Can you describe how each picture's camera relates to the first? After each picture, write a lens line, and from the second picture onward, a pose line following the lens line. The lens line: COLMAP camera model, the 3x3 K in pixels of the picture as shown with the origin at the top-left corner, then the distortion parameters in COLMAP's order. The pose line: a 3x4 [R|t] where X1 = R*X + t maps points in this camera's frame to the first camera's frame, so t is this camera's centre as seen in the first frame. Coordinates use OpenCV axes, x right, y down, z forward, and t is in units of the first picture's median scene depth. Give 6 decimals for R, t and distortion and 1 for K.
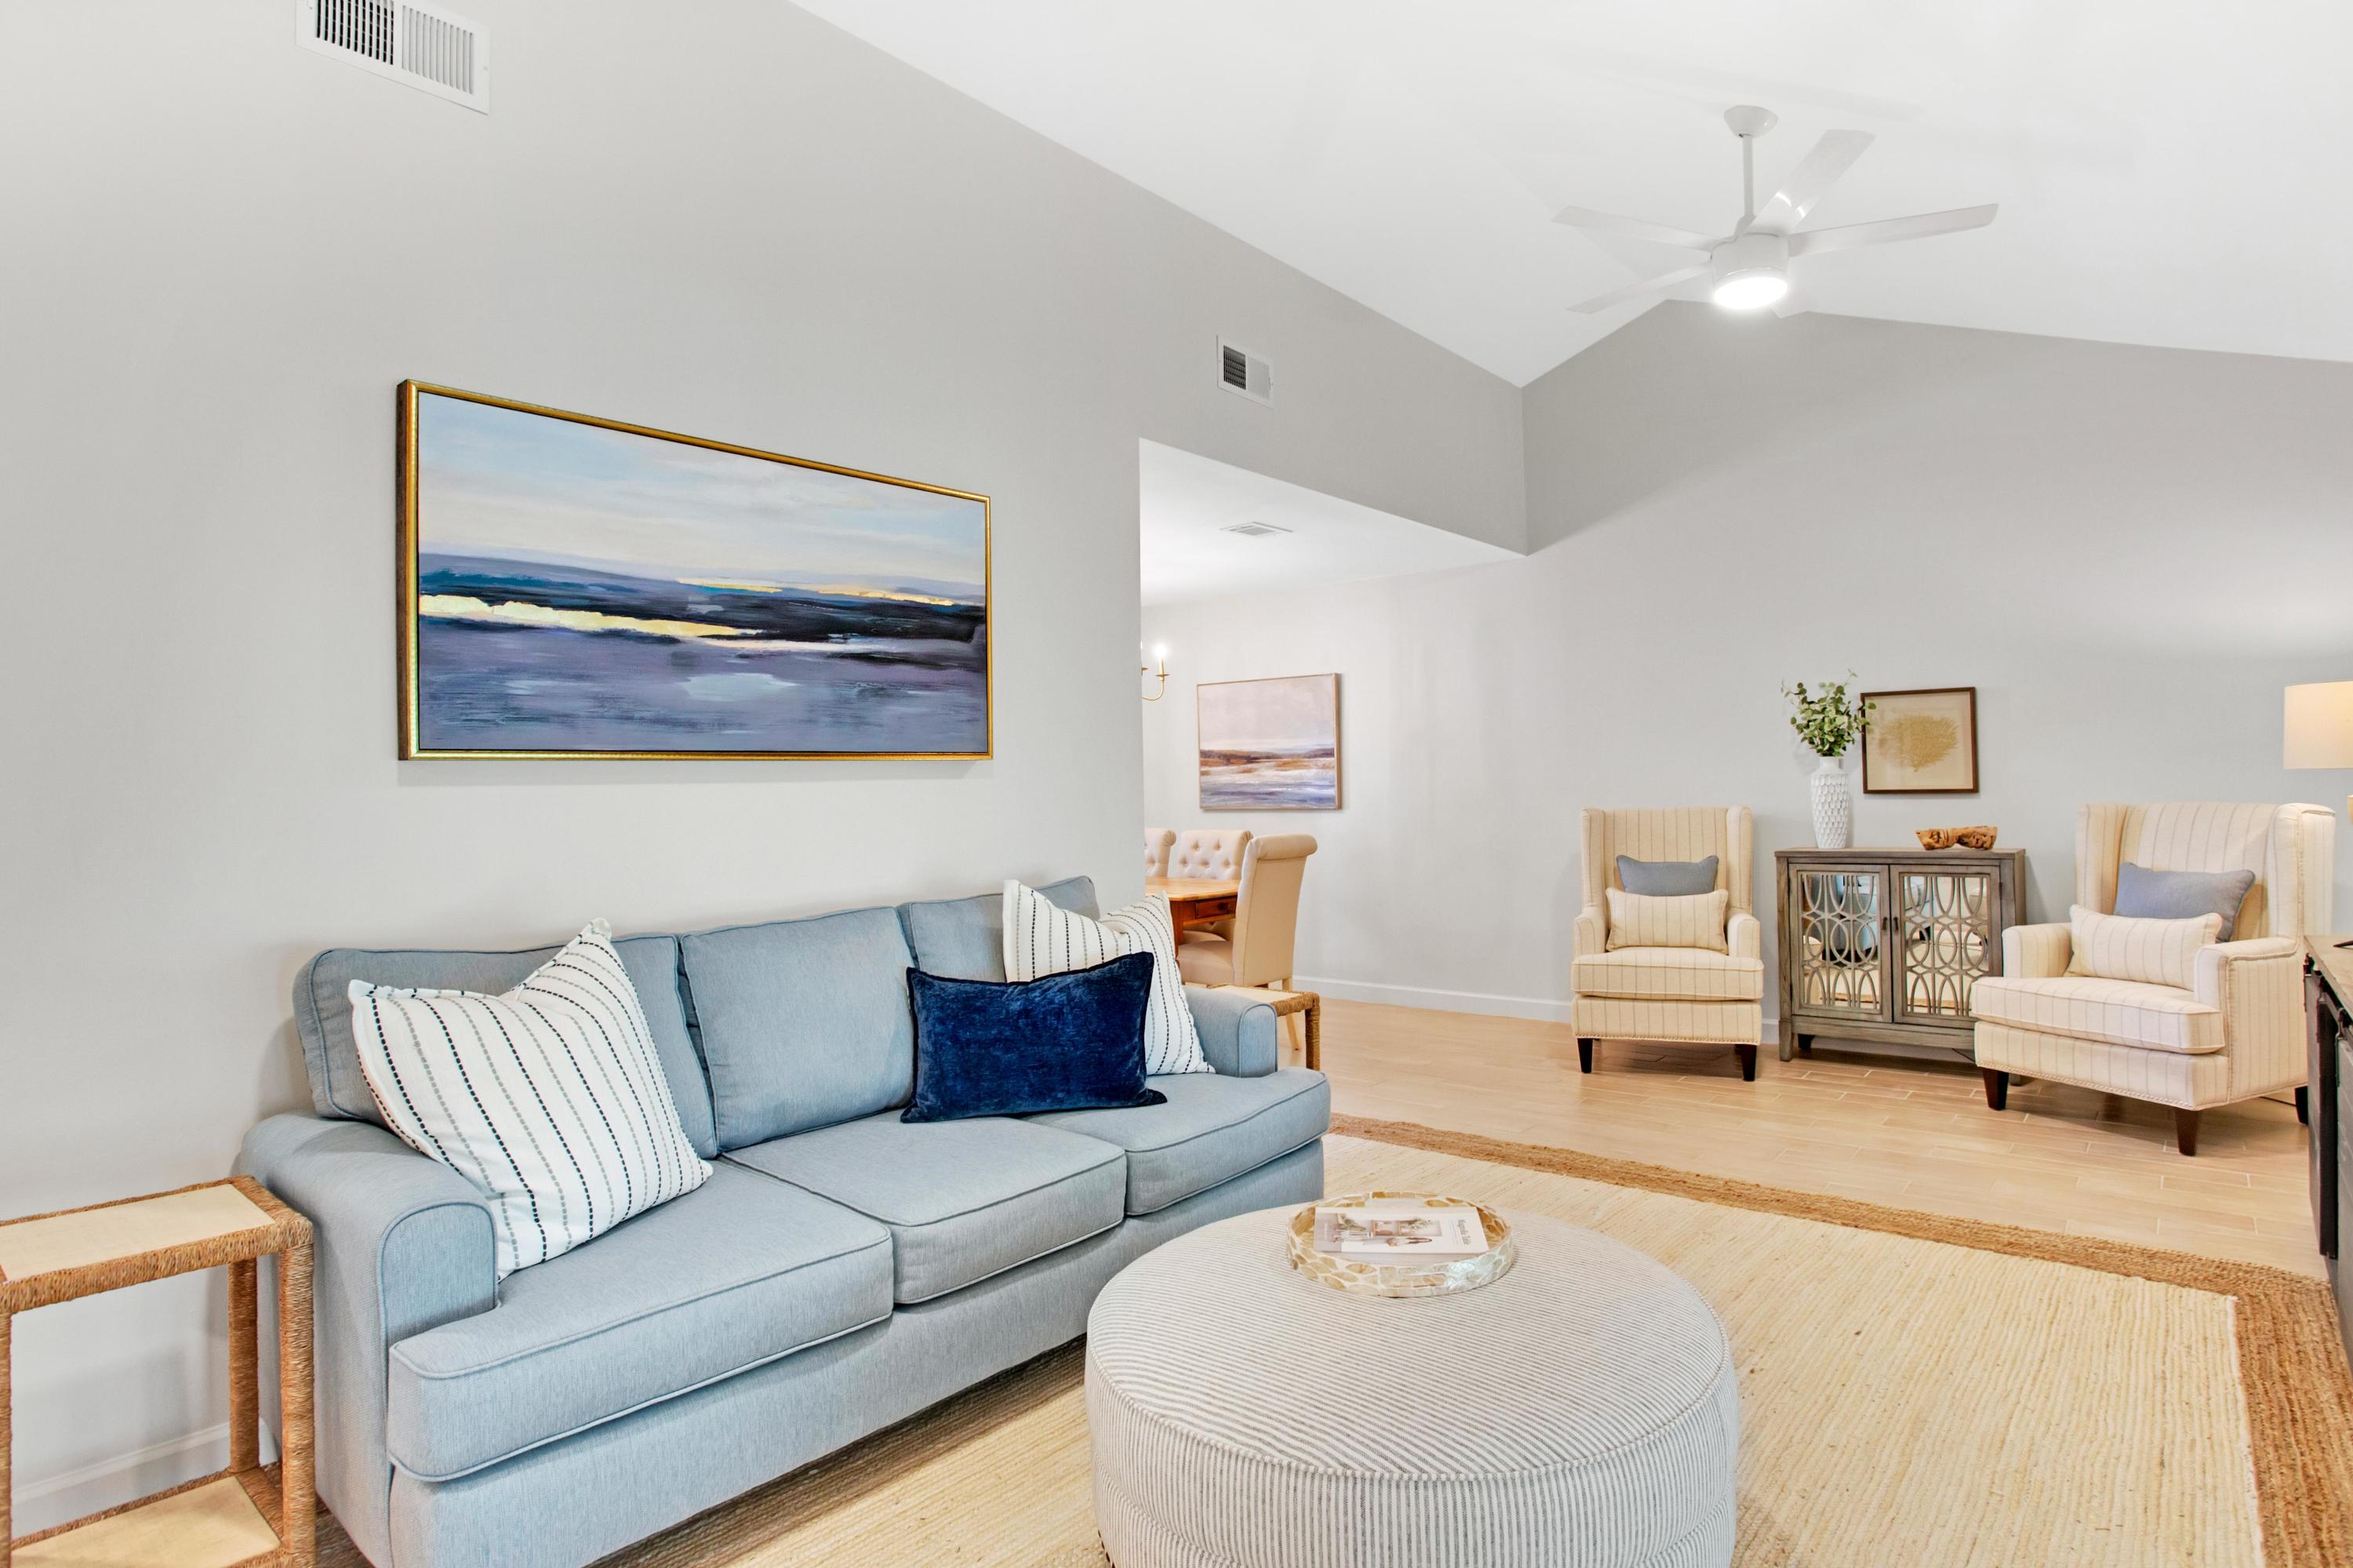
lens RADIAL K [[1281.9, 0, 1176.5], [0, 1281.9, 784.0], [0, 0, 1]] dist [-0.053486, 0.001348]
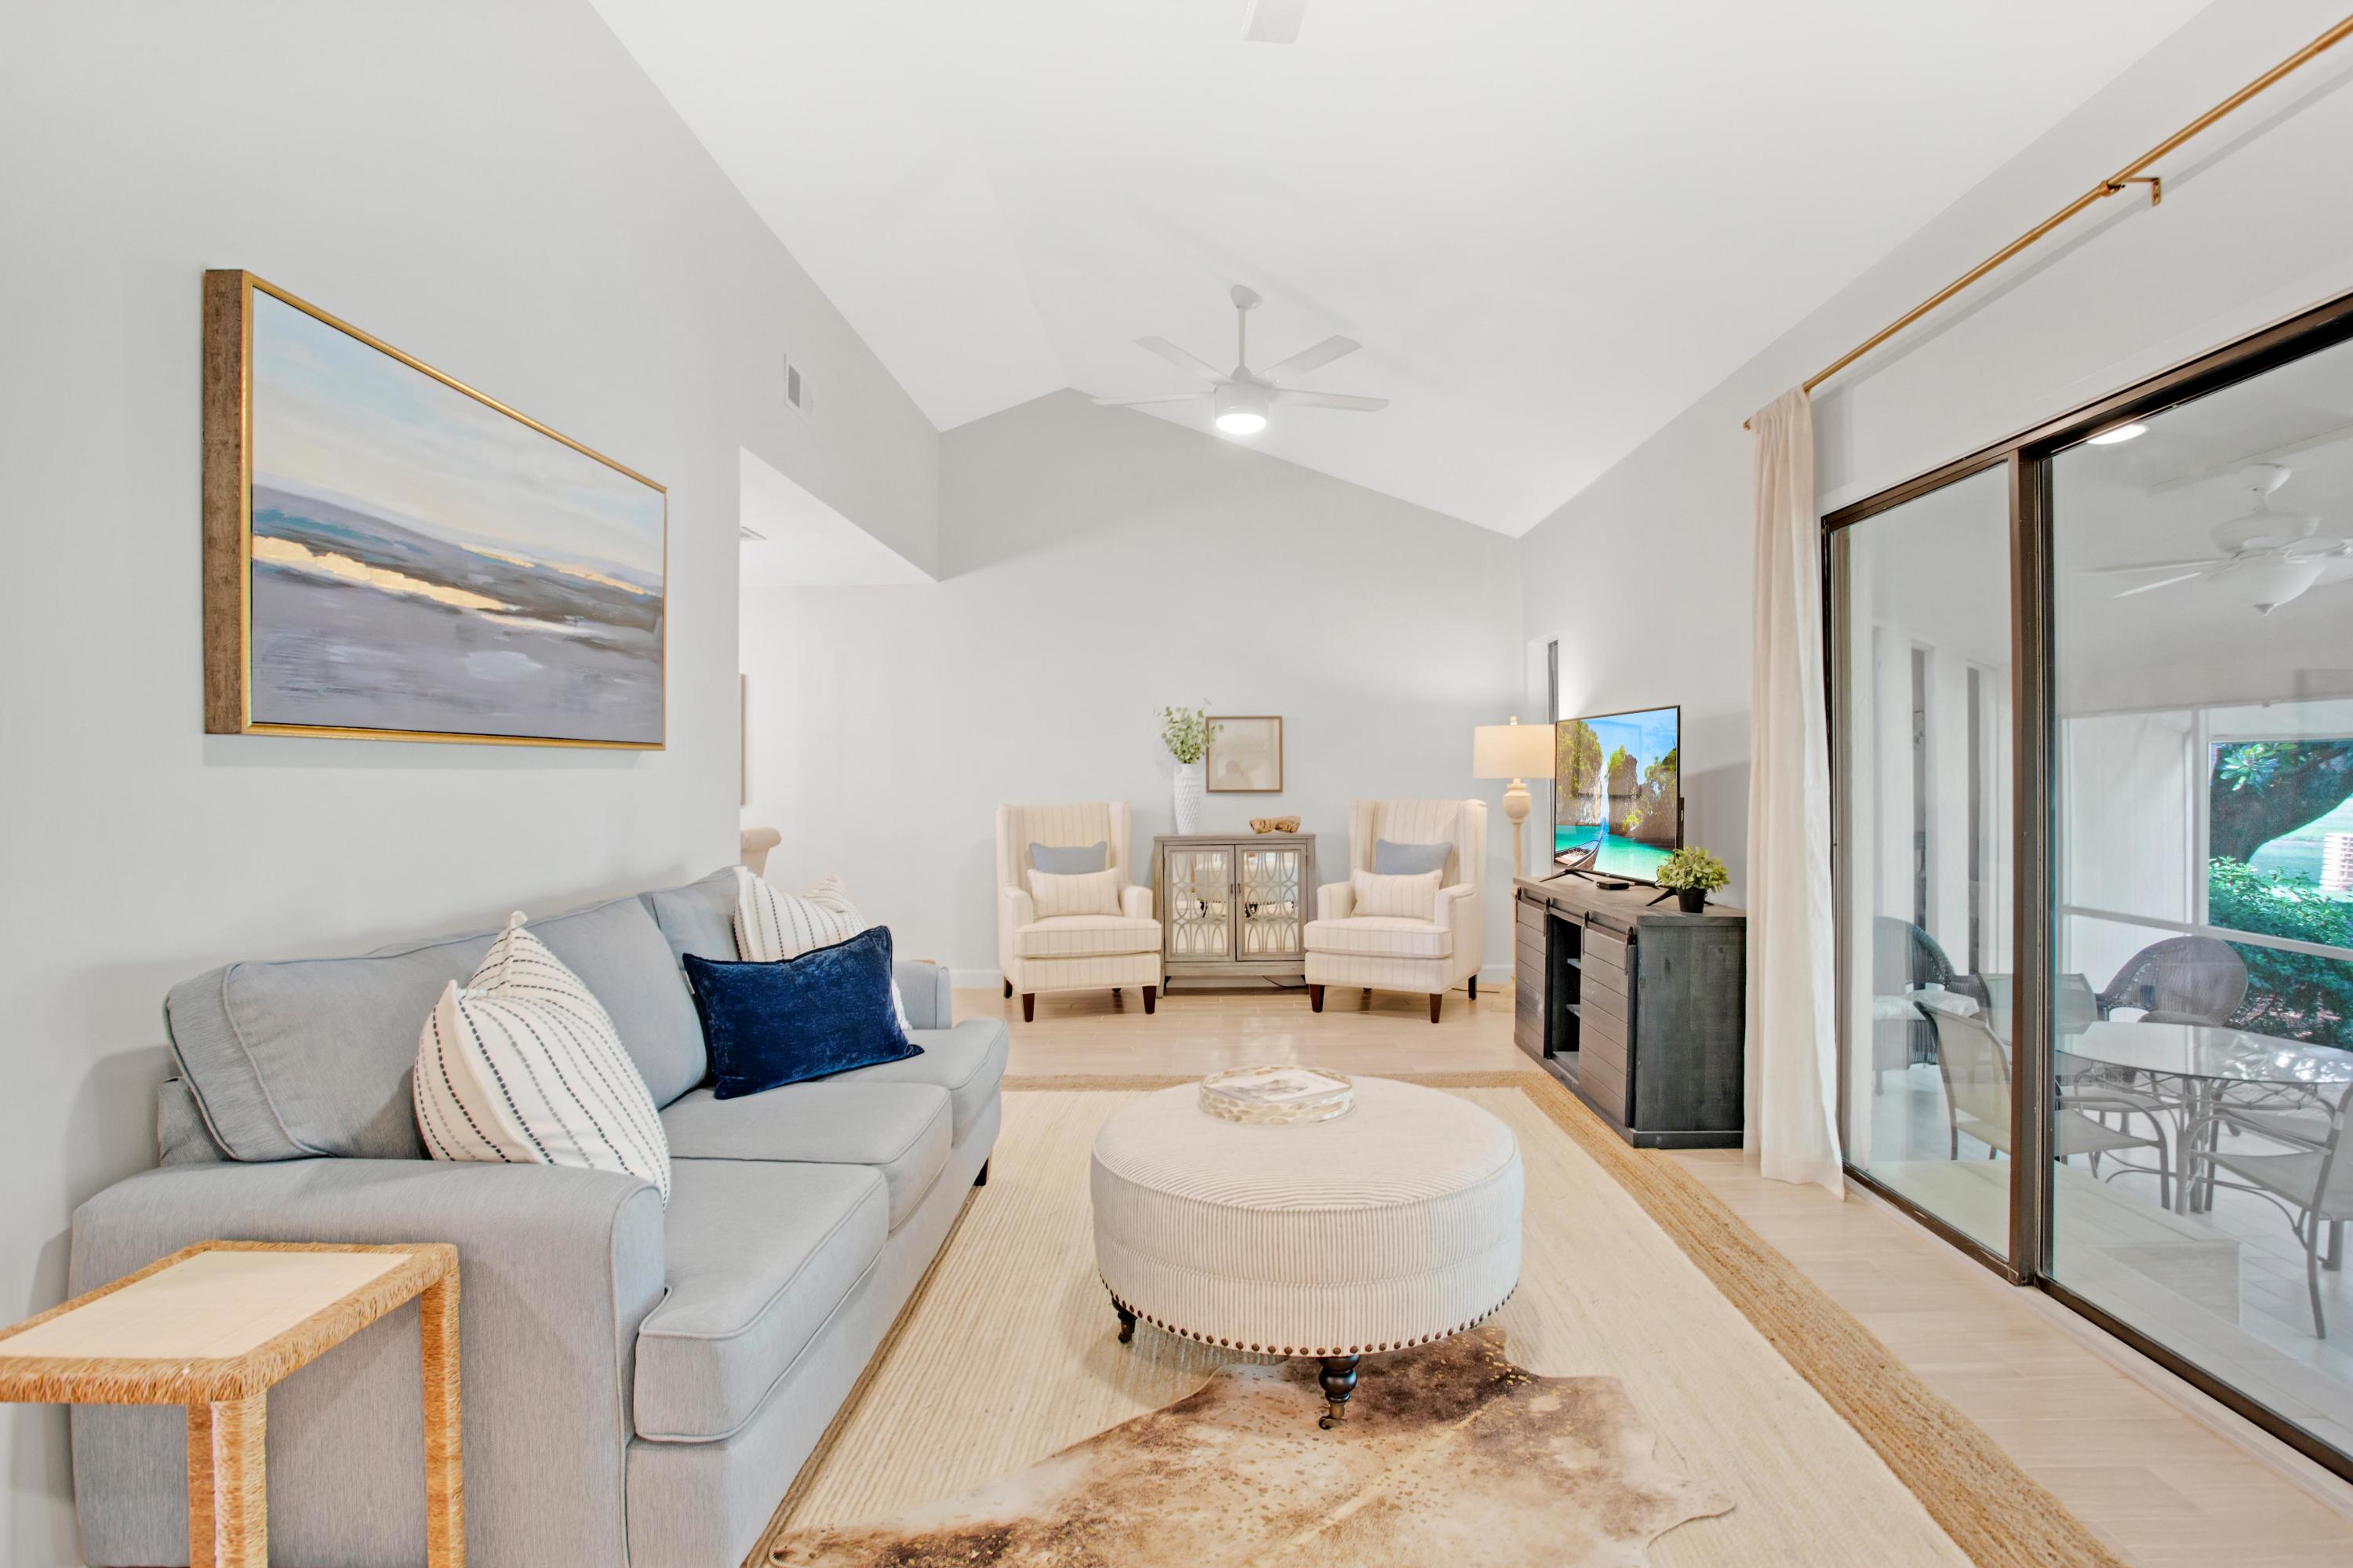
lens RADIAL K [[1265.3, 0, 1176.5], [0, 1265.3, 784.0], [0, 0, 1]] dist [-0.000993, 0.000107]
pose [[0.774124, 0.009277, 0.632966, -0.465117], [-0.007515, 0.999957, -0.005464, 0.009475], [-0.632989, -0.000527, 0.774160, -0.021594]]
